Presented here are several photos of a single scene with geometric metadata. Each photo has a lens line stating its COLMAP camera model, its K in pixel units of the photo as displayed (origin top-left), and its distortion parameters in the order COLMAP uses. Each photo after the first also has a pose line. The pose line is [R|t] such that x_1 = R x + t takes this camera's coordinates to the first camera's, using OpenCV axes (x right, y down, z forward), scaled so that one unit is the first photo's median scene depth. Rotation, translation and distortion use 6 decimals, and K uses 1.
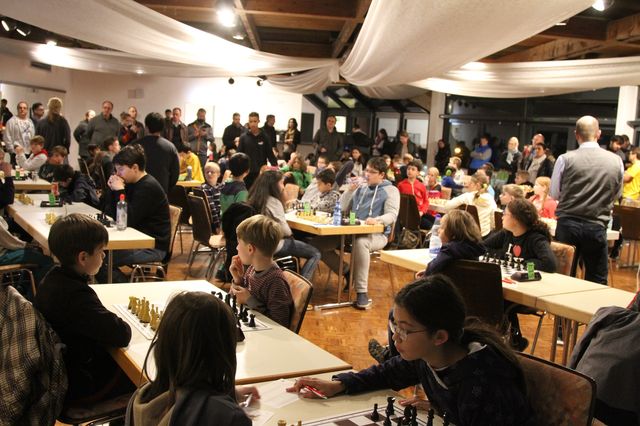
lens RADIAL K [[719.1, 0, 320.0], [0, 719.1, 213.0], [0, 0, 1]] dist [-0.080383, 0.020807]
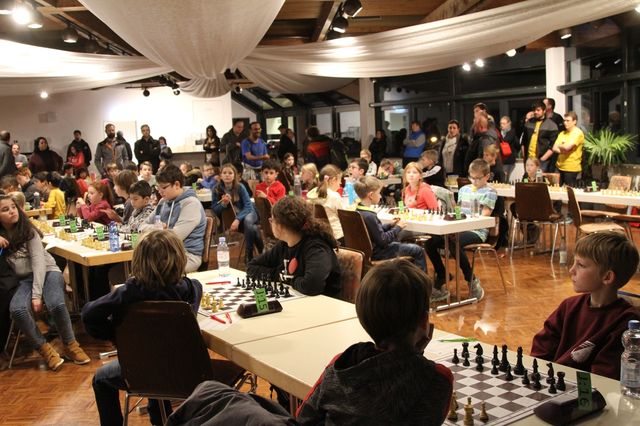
lens RADIAL K [[719.1, 0, 320.0], [0, 719.1, 213.0], [0, 0, 1]] dist [-0.080383, 0.020807]
pose [[0.993790, -0.111260, 0.001612, 0.086015], [0.111266, 0.993780, -0.004694, 0.001239], [-0.001080, 0.004844, 0.999988, 0.068919]]
